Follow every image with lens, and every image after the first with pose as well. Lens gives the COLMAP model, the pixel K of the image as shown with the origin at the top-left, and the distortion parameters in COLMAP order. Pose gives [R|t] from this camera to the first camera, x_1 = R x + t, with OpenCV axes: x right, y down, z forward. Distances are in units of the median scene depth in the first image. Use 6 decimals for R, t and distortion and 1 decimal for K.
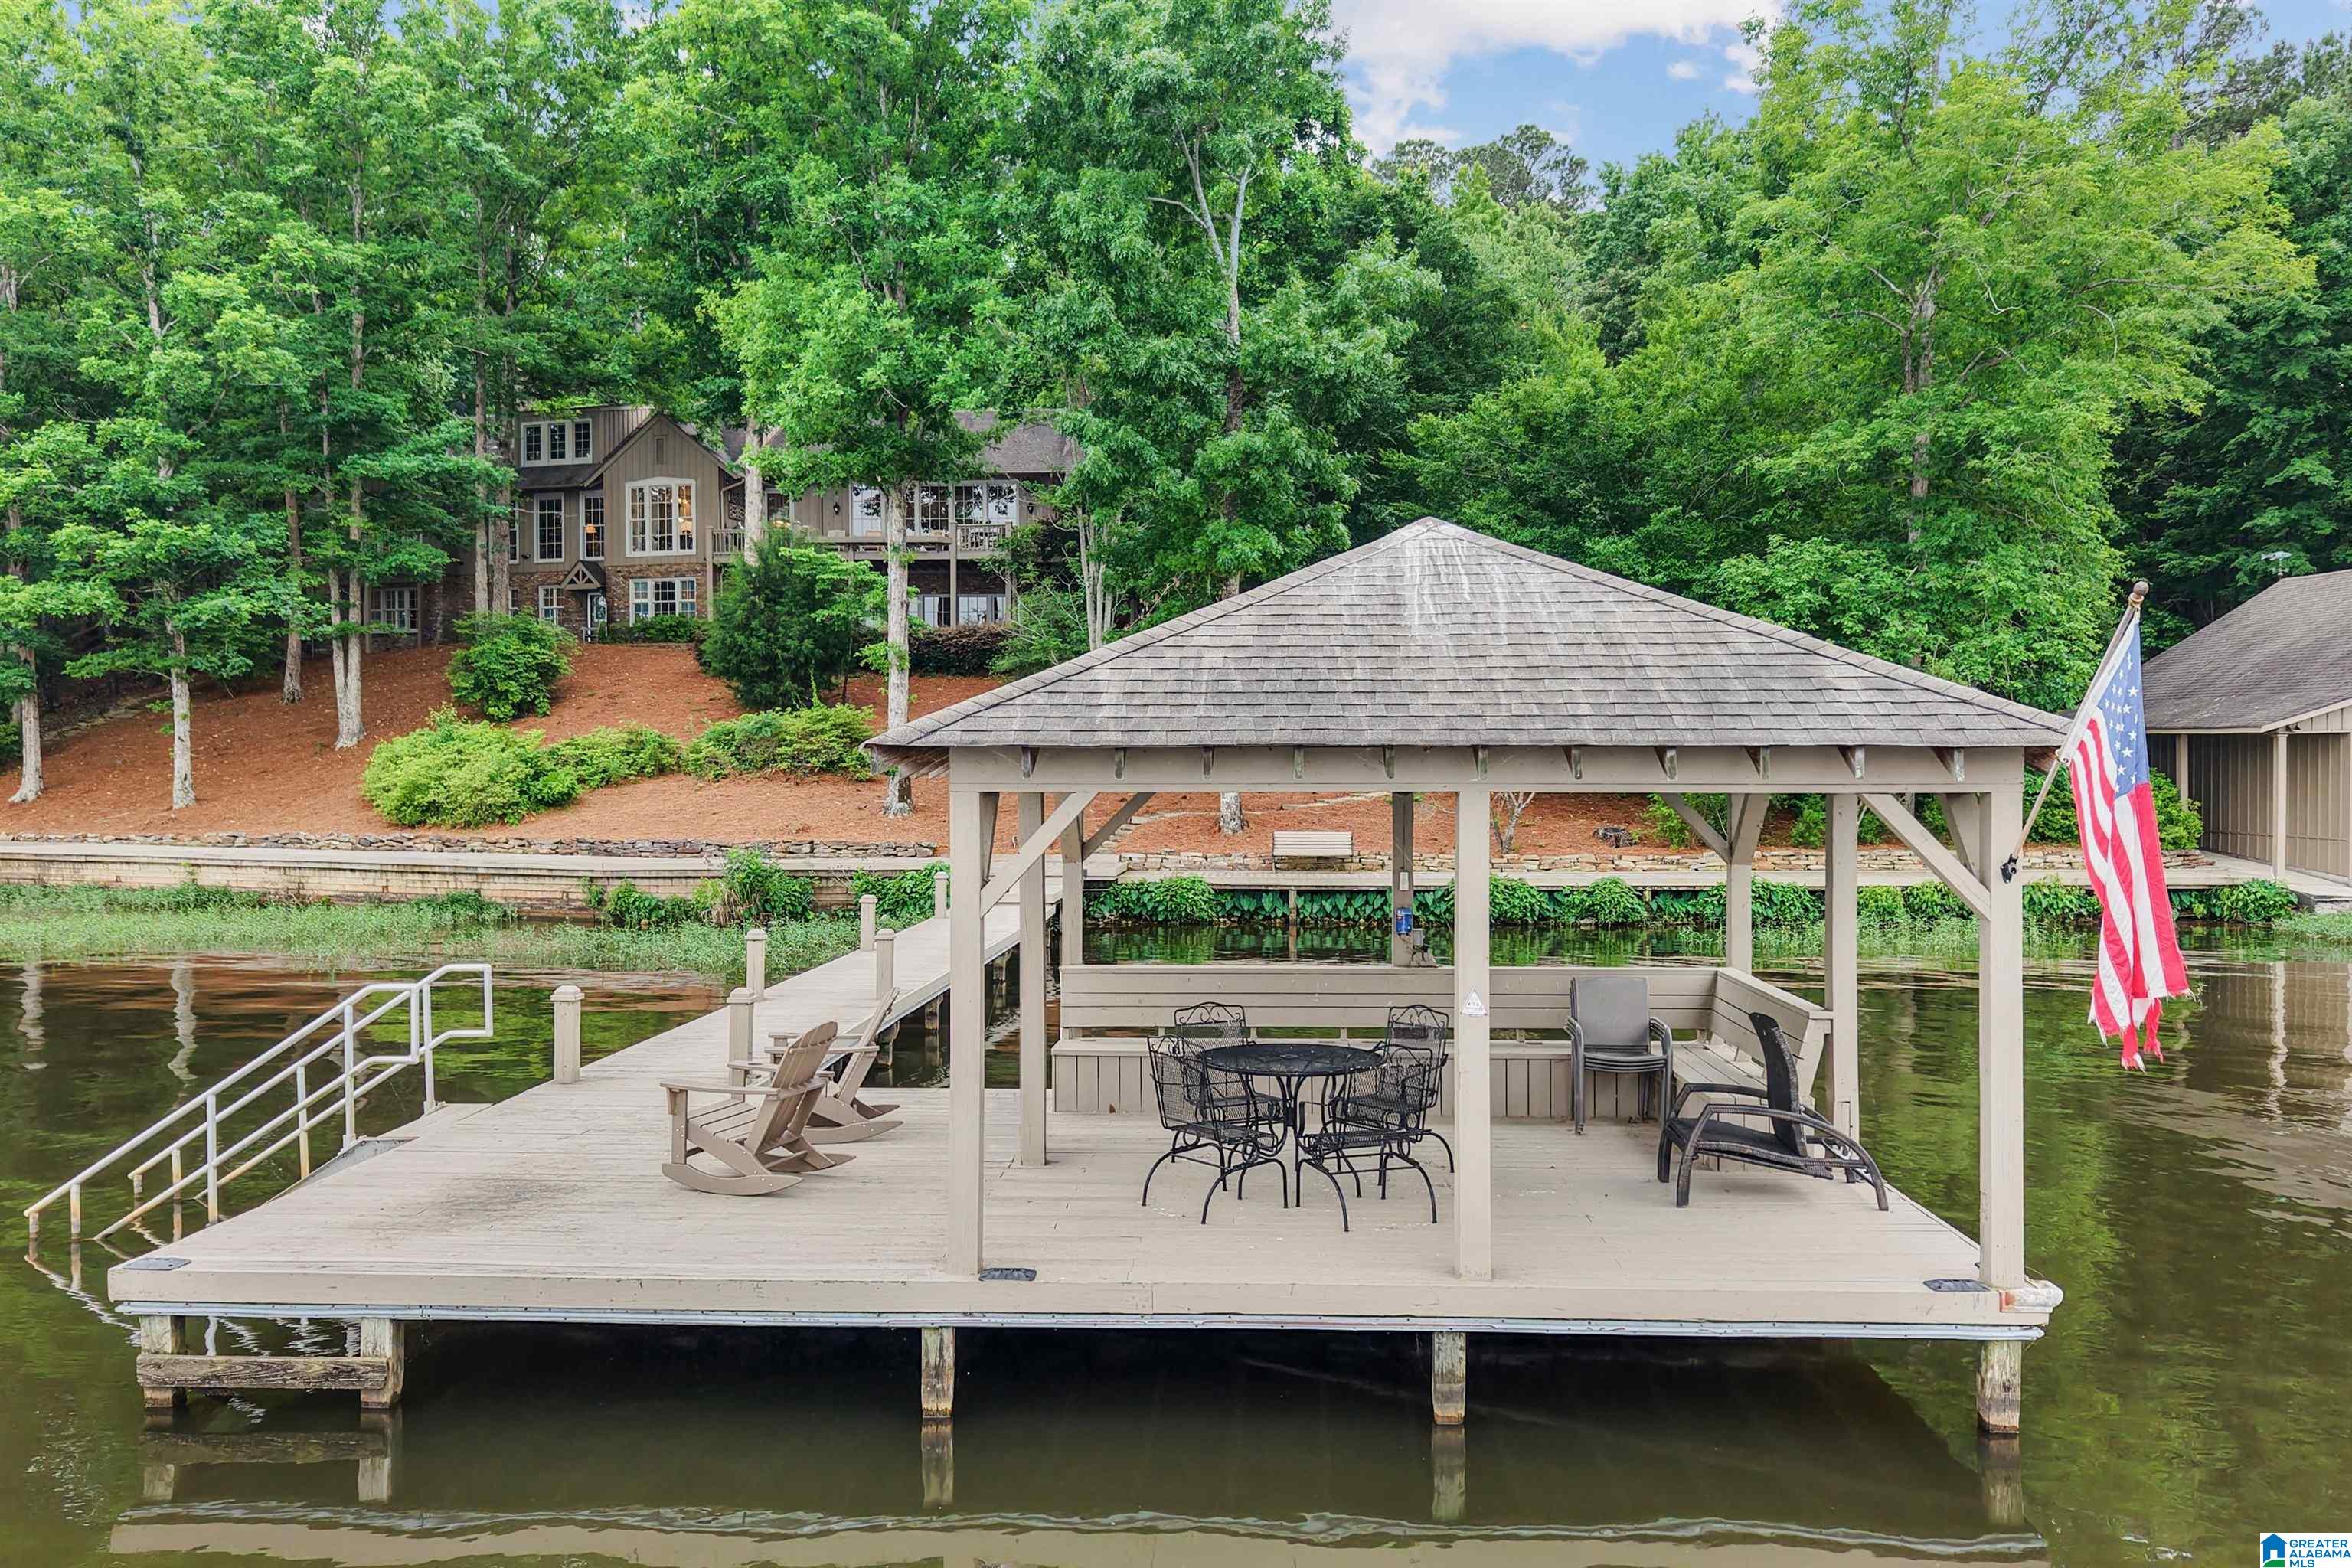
lens RADIAL K [[1788.4, 0, 1337.0], [0, 1788.4, 786.8], [0, 0, 1]] dist [0.008029, -0.006888]
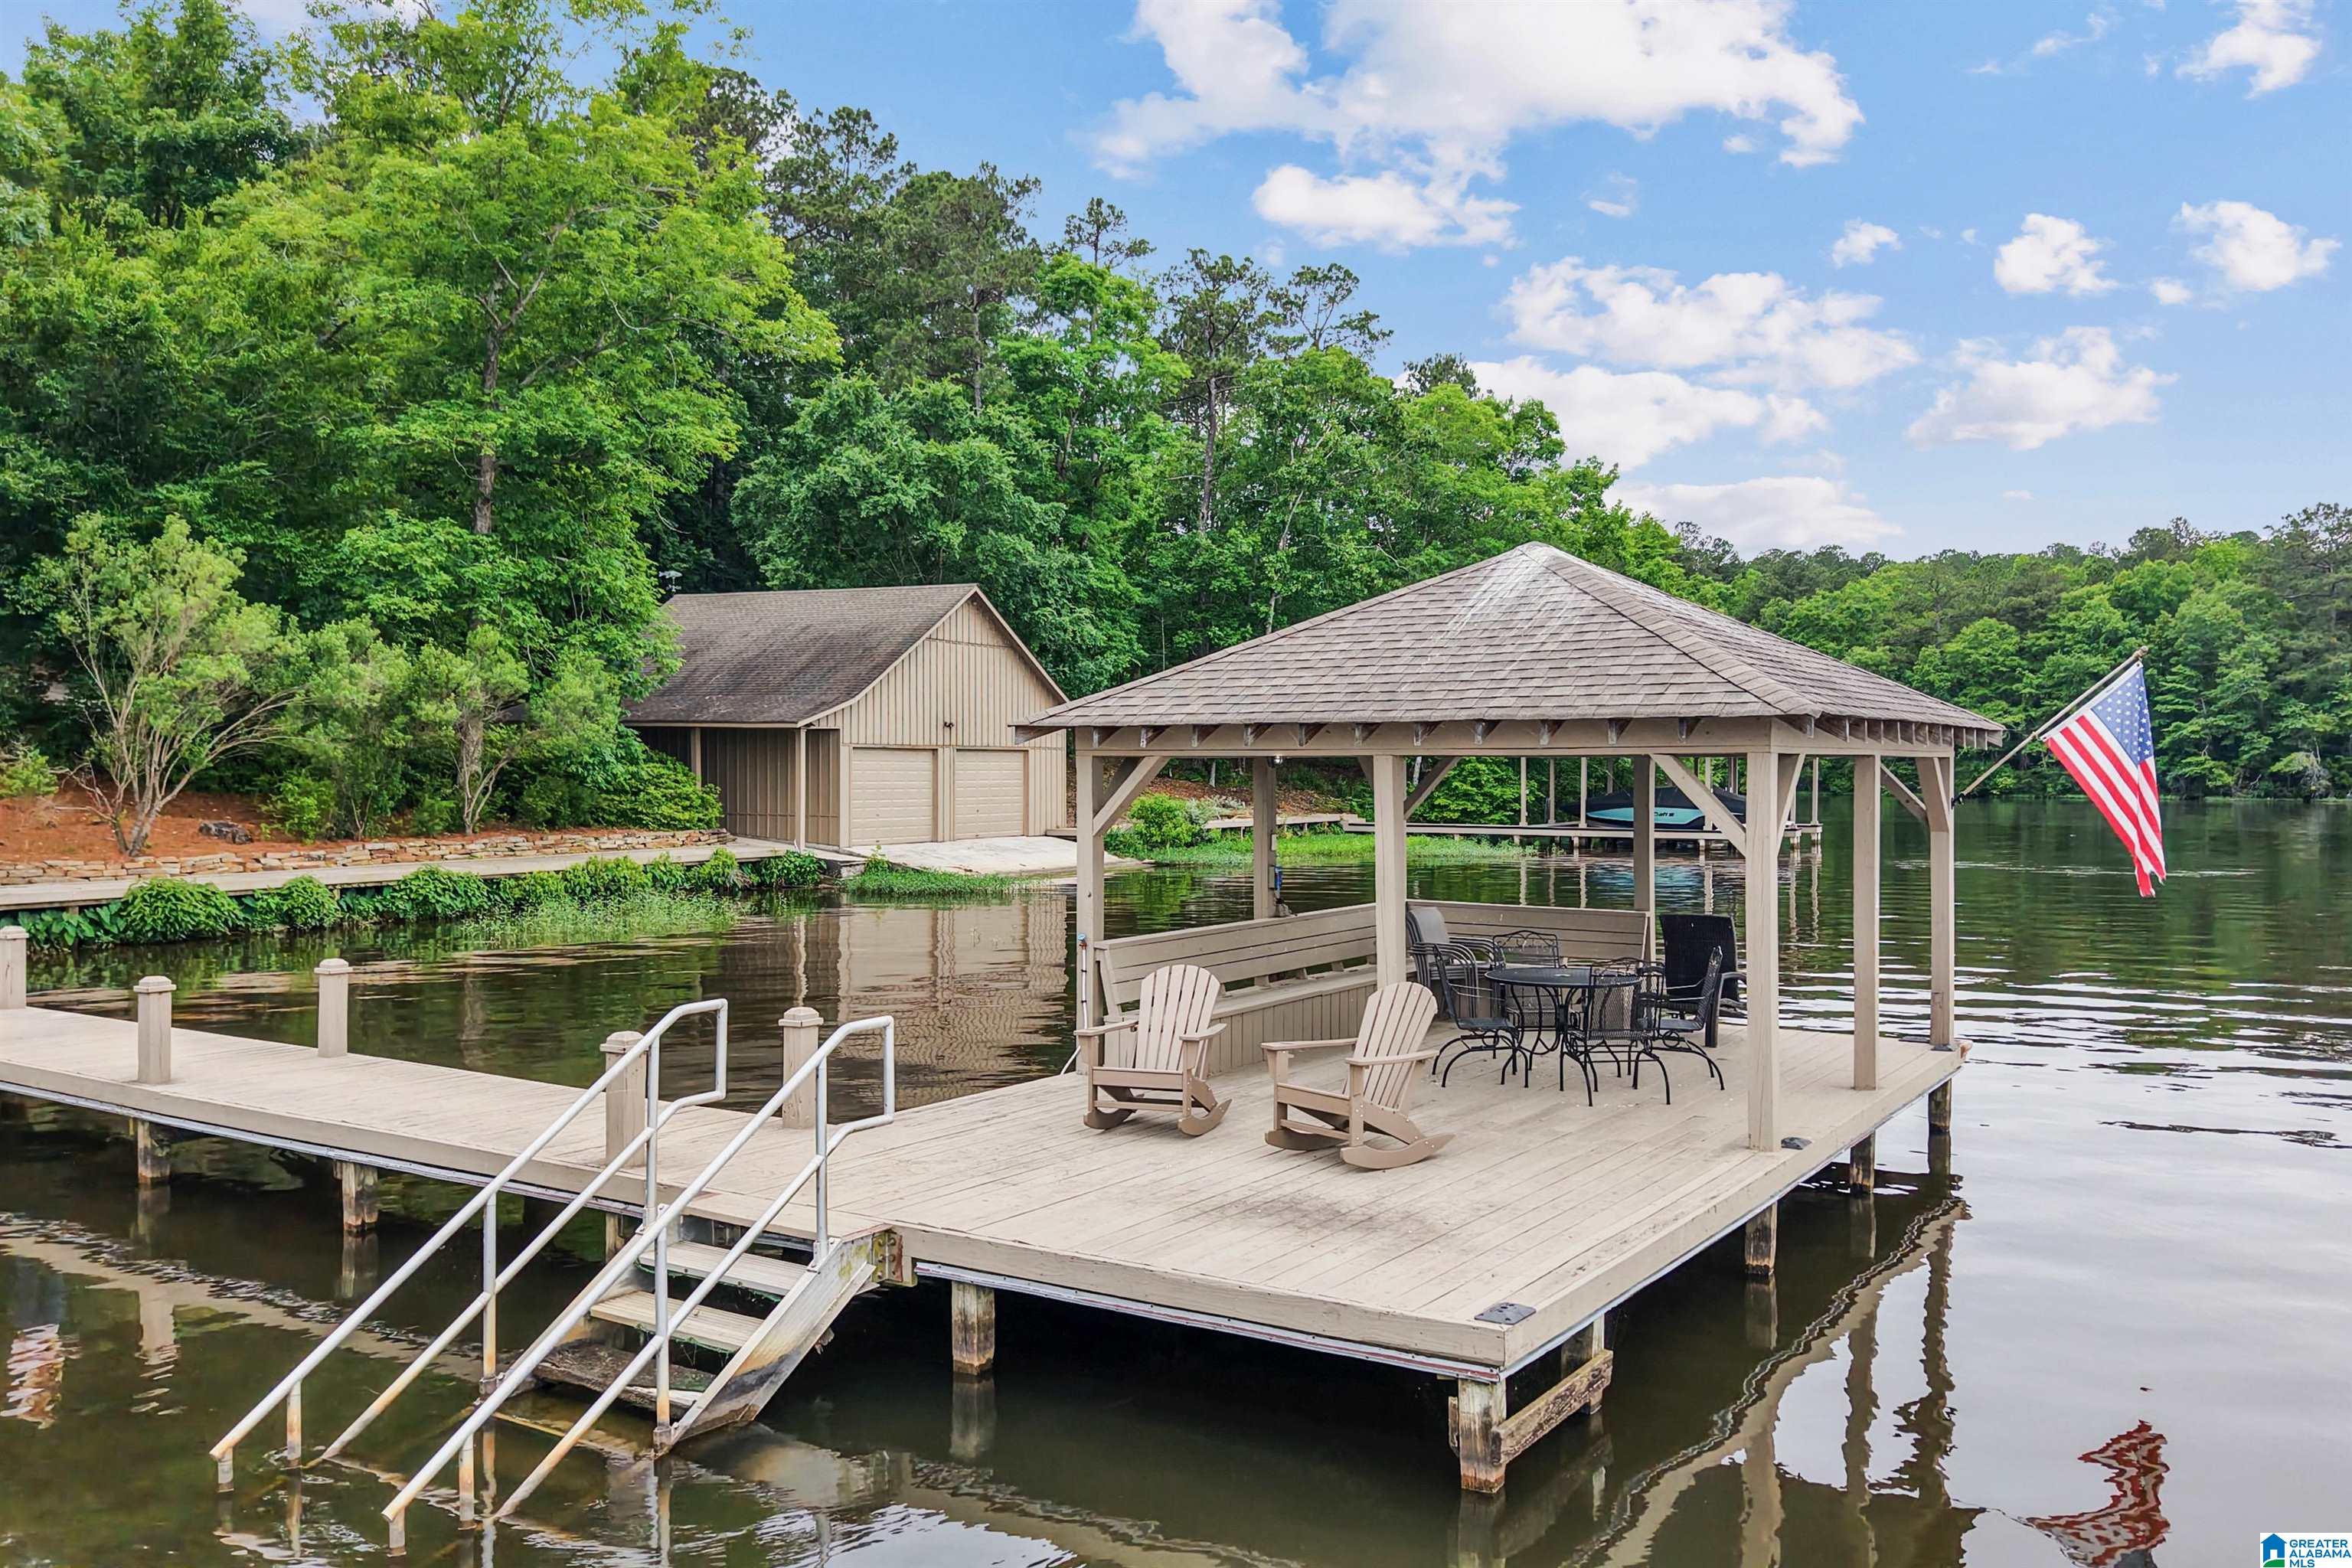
lens RADIAL K [[1772.5, 0, 1117.9], [0, 1772.5, 782.2], [0, 0, 1]] dist [0.006029, -0.001840]
pose [[0.554635, -0.007741, 0.832057, -0.329417], [0.008411, 0.999958, 0.003697, 0.003588], [-0.832051, 0.004948, 0.554677, 0.159171]]
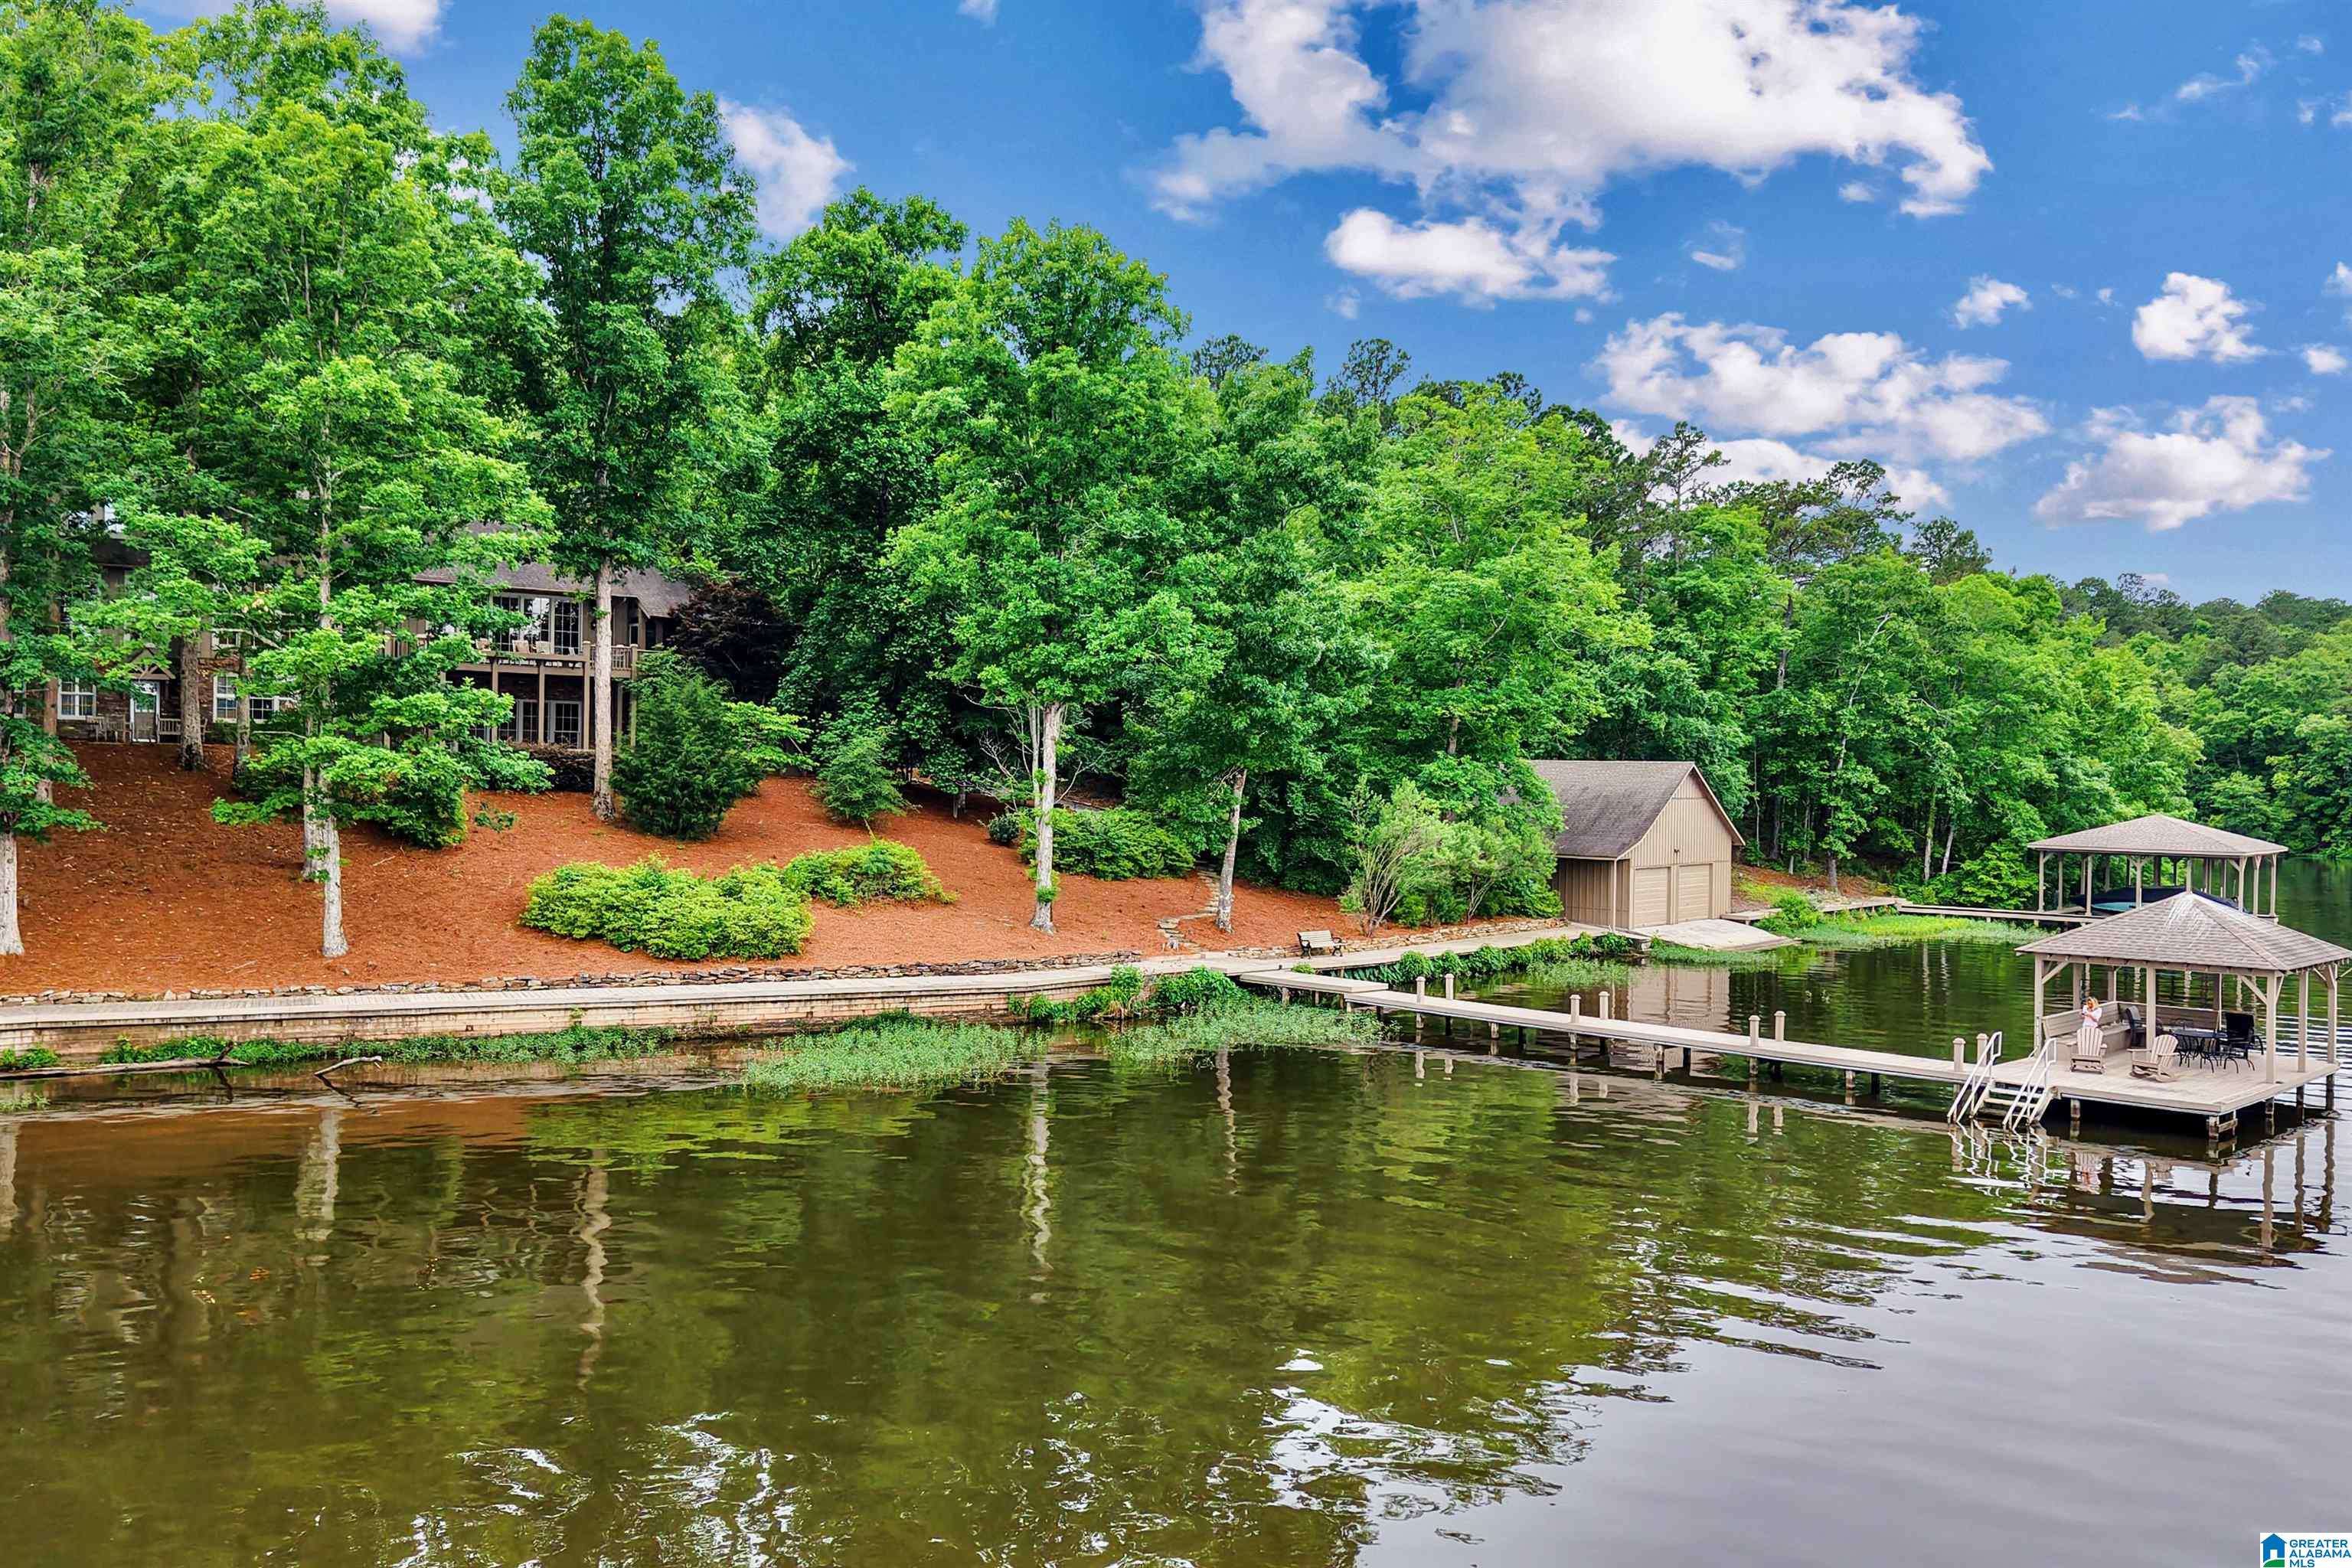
lens RADIAL K [[1674.5, 0, 1183.7], [0, 1674.5, 791.5], [0, 0, 1]] dist [0.033954, -0.054281]
pose [[0.706474, 0.009019, 0.707682, -1.163216], [-0.008542, 0.999955, -0.004217, -0.095186], [-0.707688, -0.003066, 0.706519, -0.010051]]
